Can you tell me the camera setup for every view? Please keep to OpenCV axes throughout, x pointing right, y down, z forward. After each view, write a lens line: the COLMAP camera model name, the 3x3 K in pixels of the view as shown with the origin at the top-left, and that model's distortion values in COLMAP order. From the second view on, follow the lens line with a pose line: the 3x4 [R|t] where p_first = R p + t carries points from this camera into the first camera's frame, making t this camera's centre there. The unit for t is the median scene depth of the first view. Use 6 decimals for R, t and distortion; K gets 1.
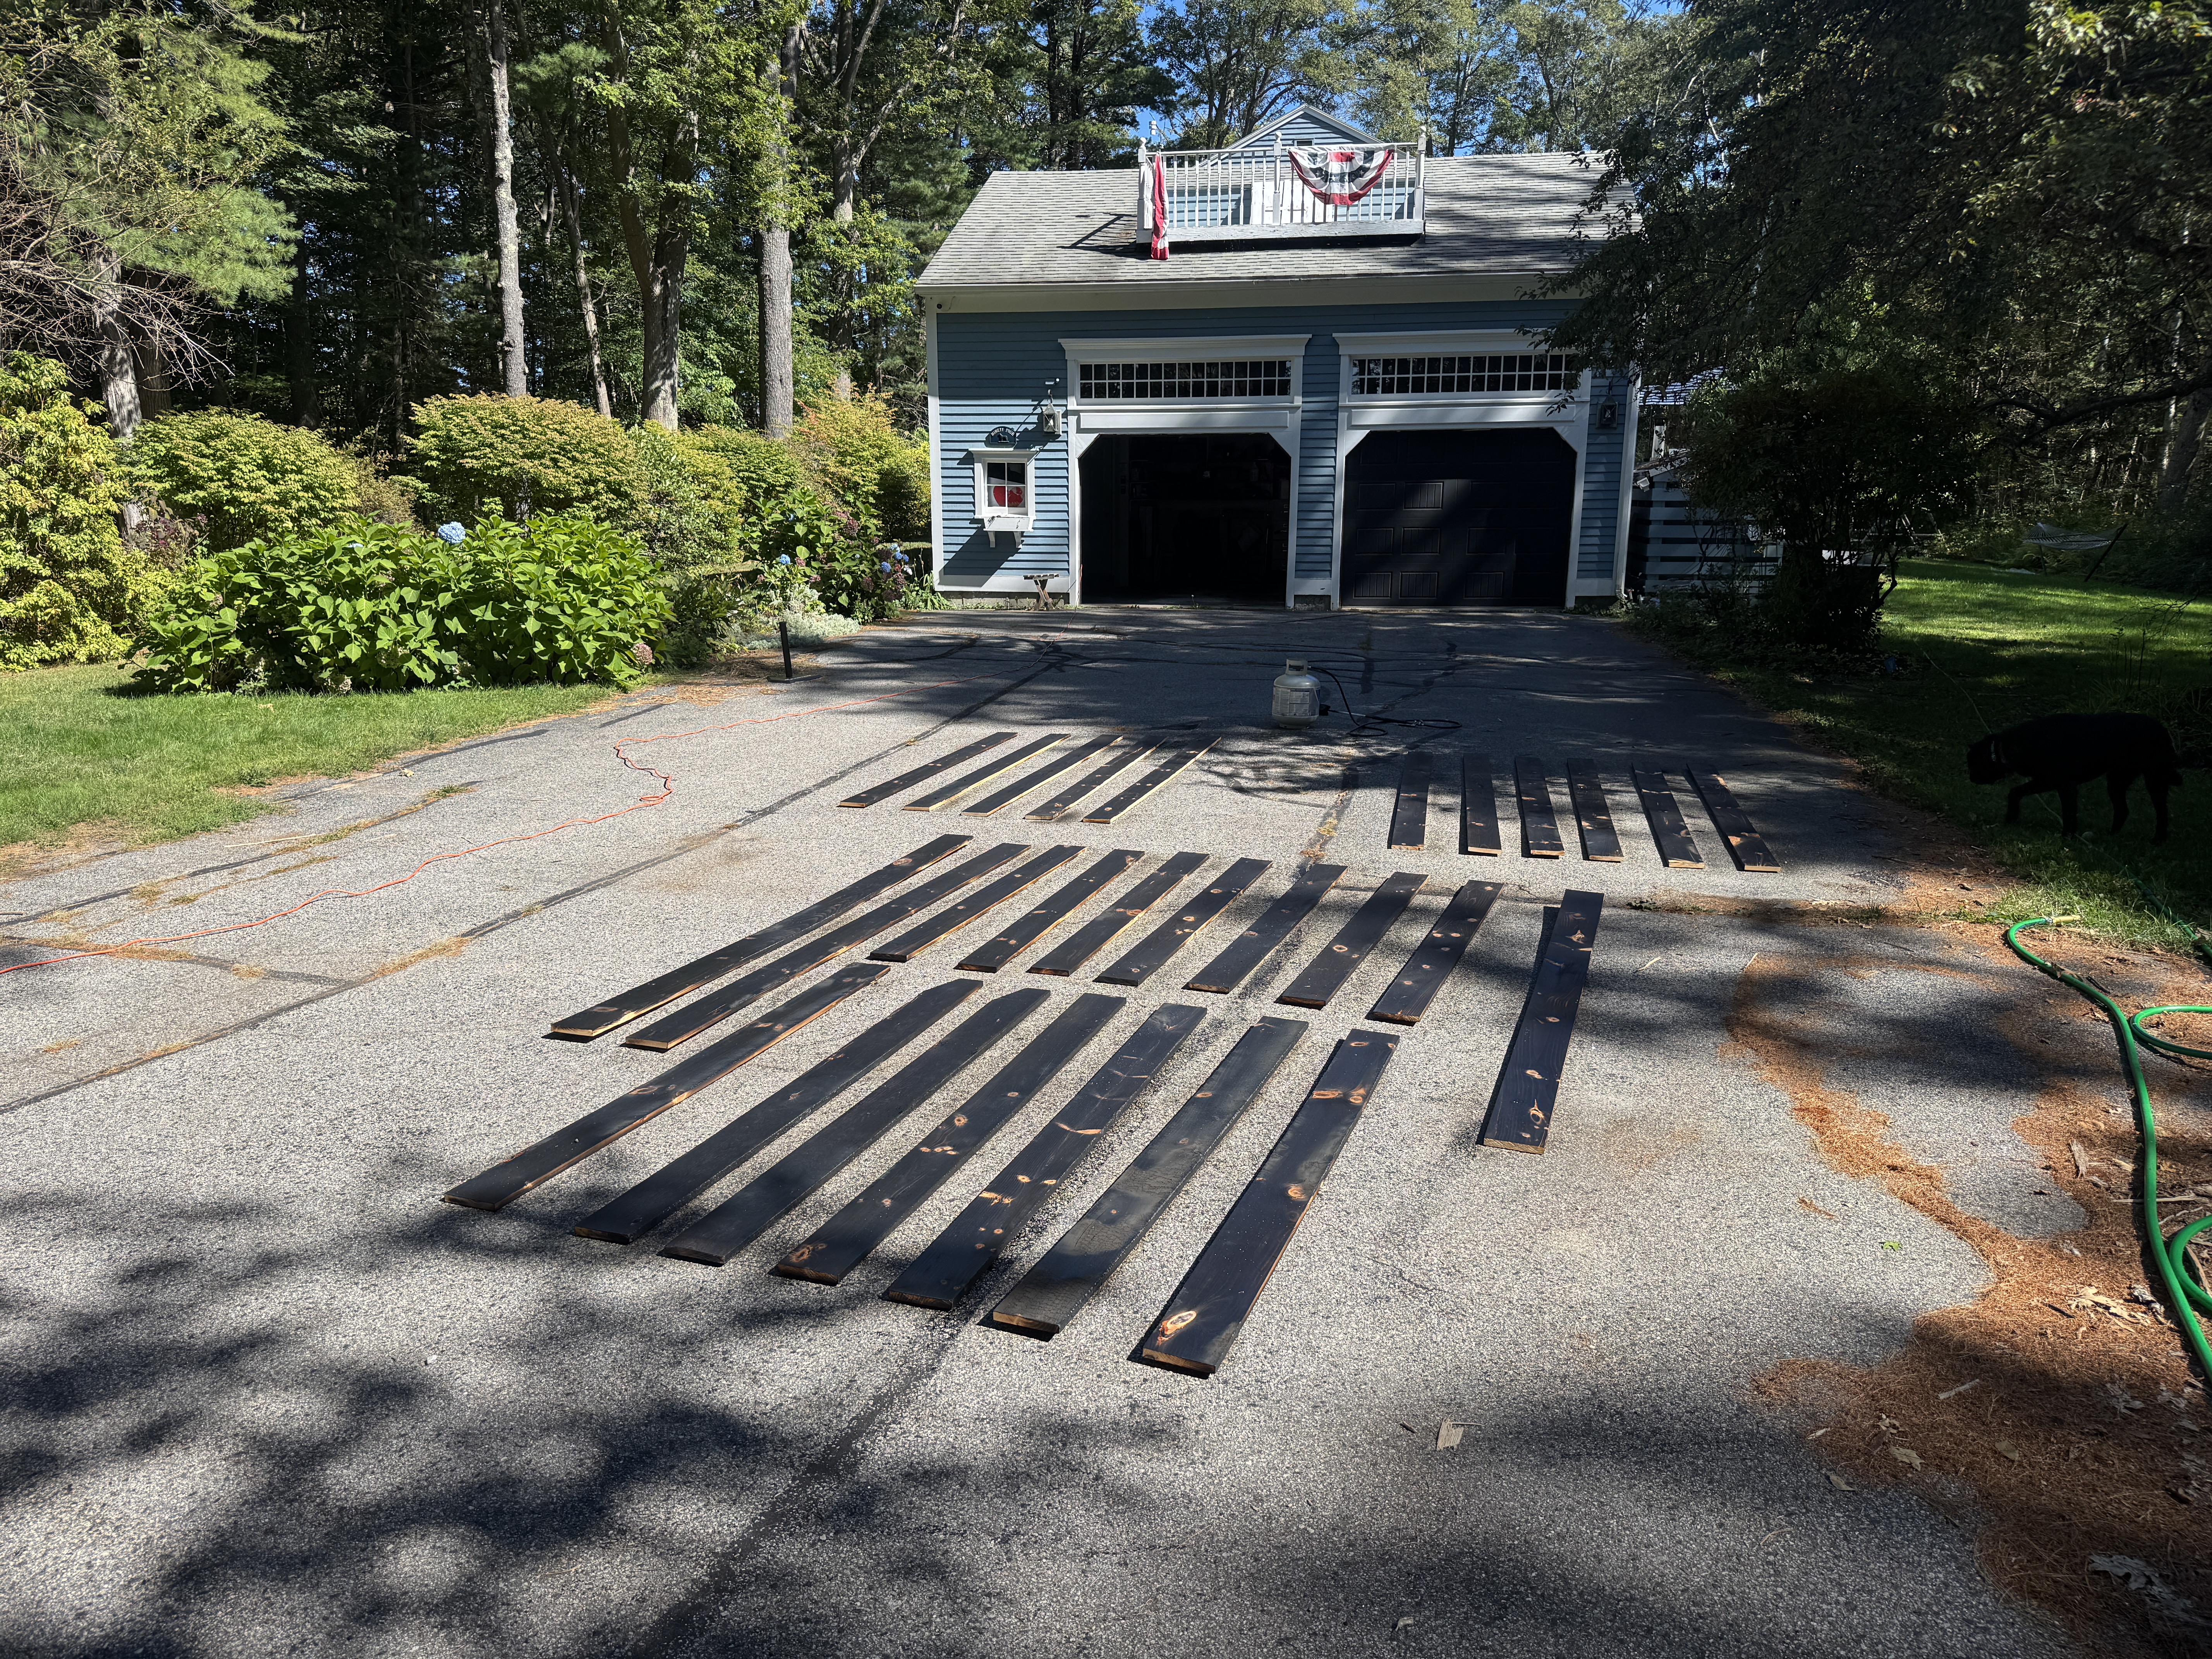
lens RADIAL K [[1614.7, 0, 1106.0], [0, 1614.7, 829.5], [0, 0, 1]] dist [0.128414, -0.207590]
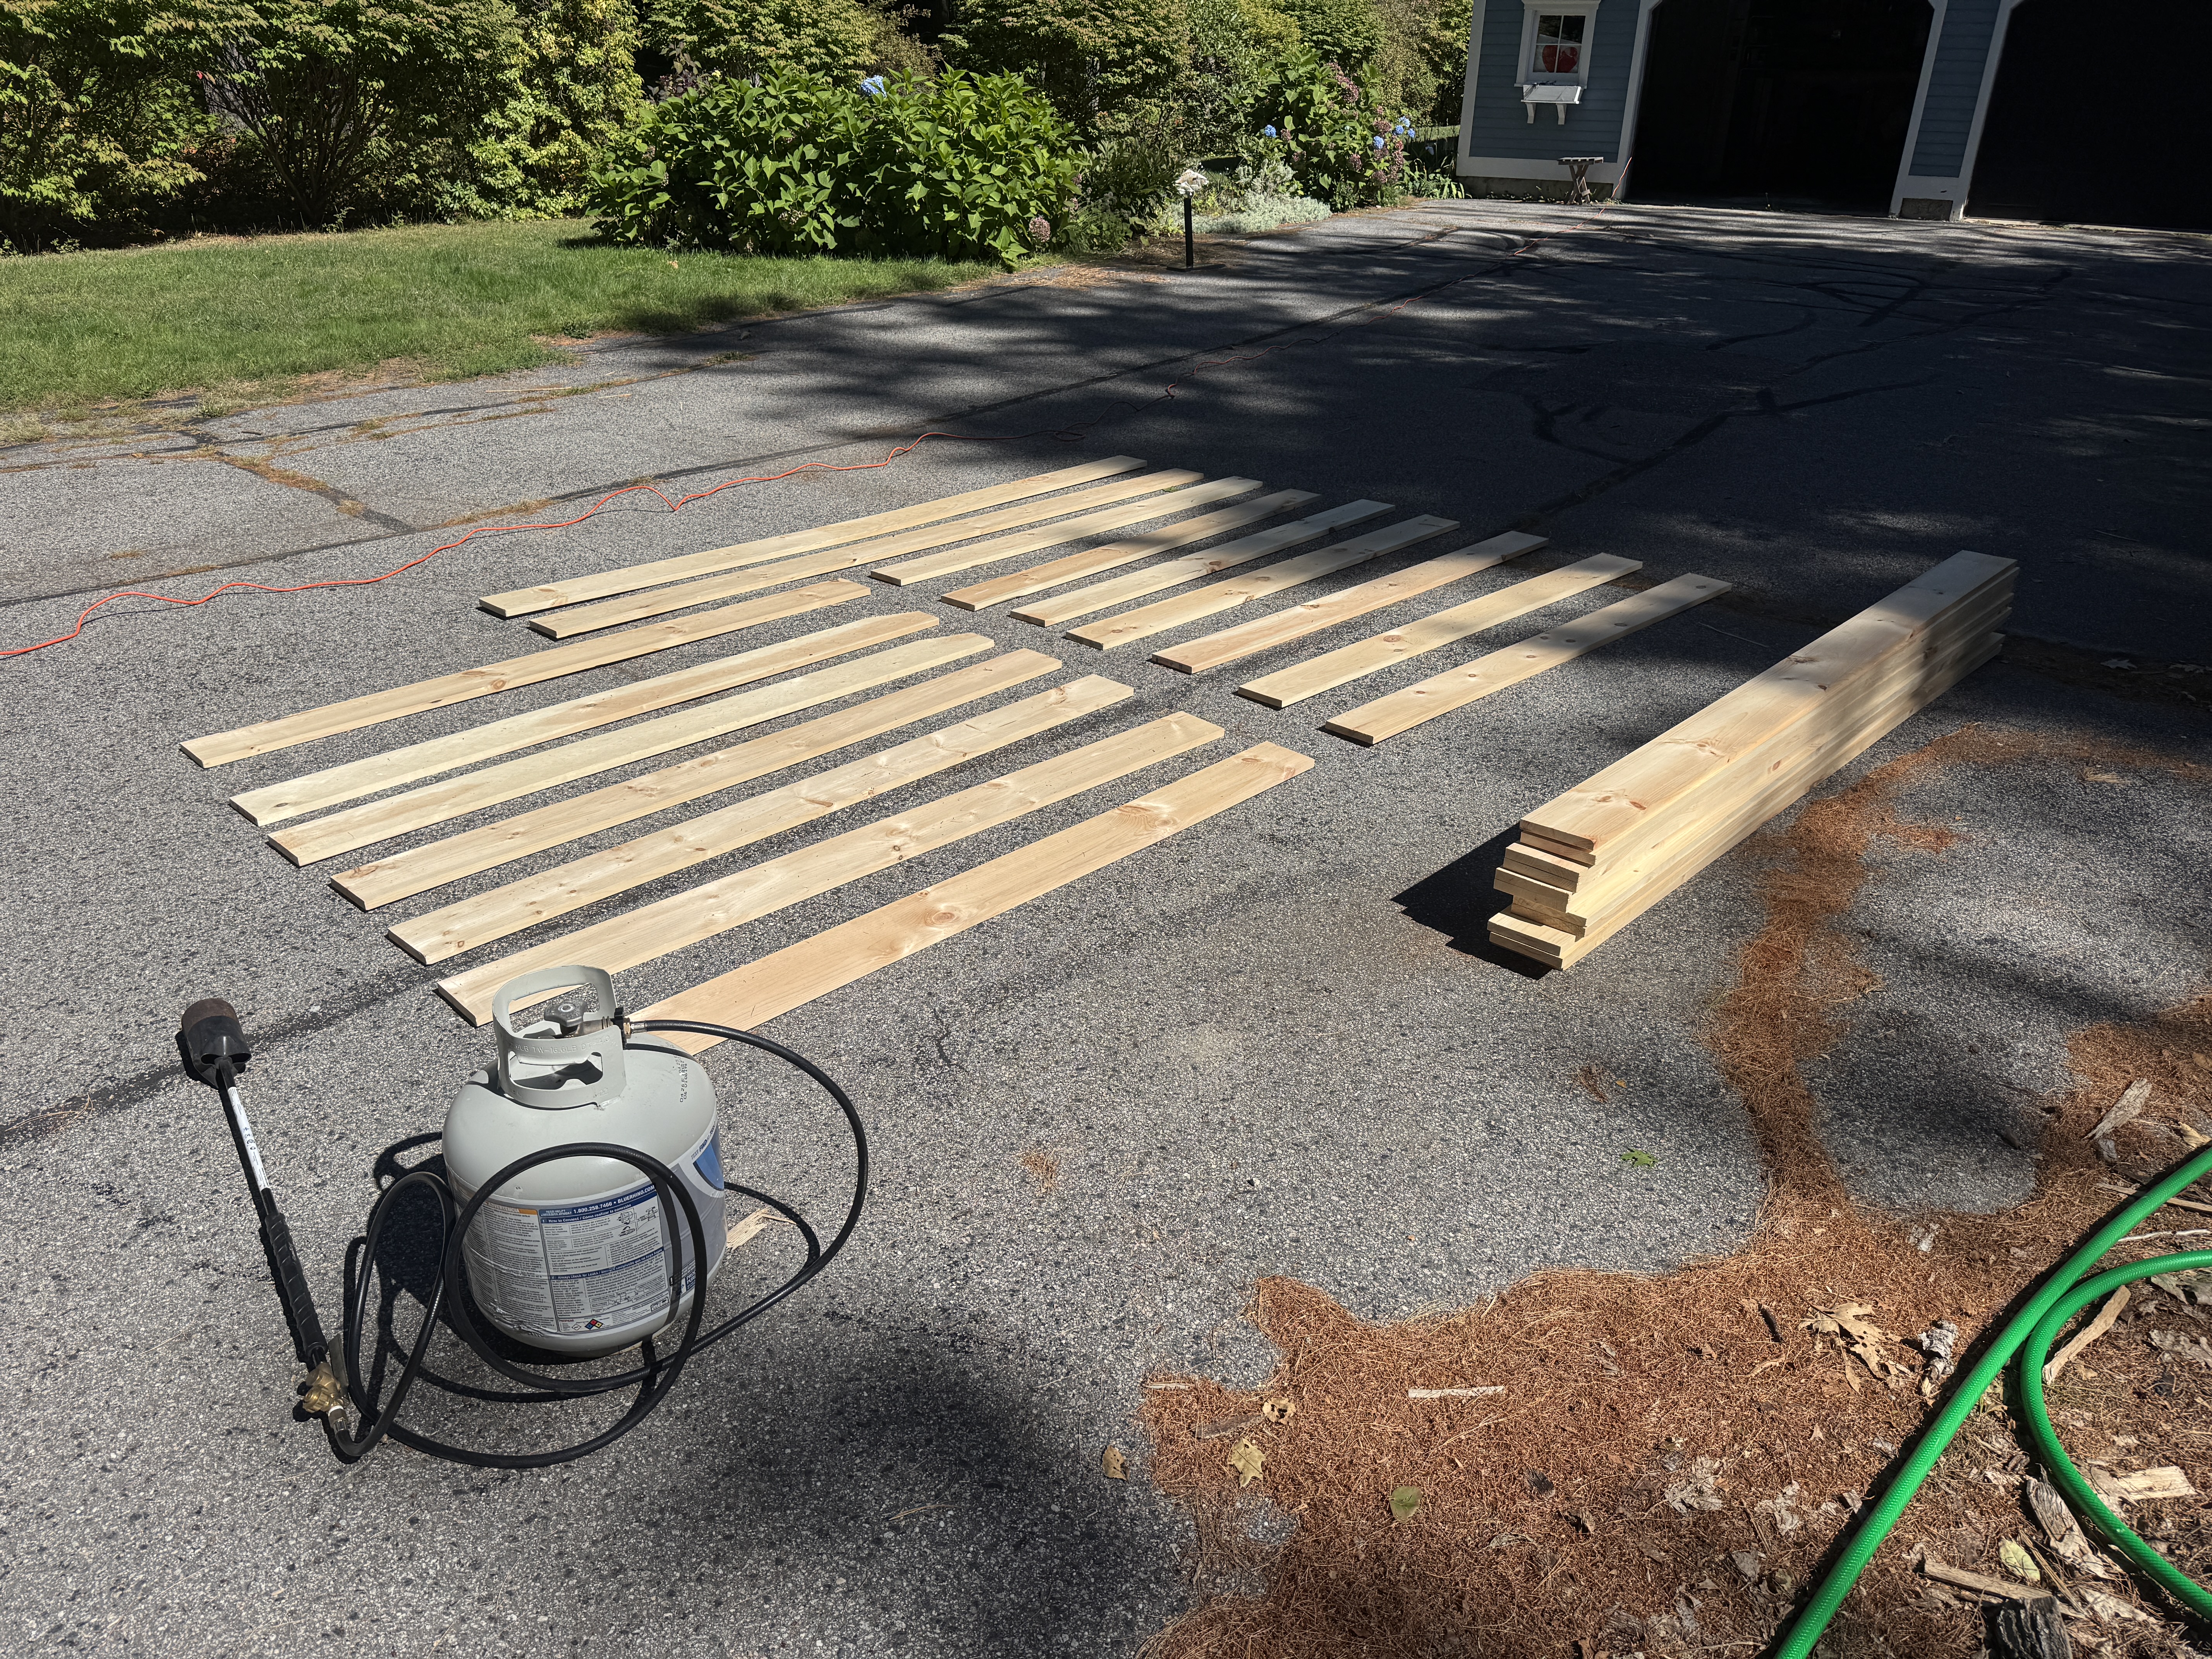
lens RADIAL K [[1614.7, 0, 1106.0], [0, 1614.7, 829.5], [0, 0, 1]] dist [0.128414, -0.207590]
pose [[0.919499, 0.176894, -0.351042, 0.146757], [-0.093738, 0.965935, 0.241213, -0.005632], [0.381753, -0.188889, 0.904757, 0.100769]]
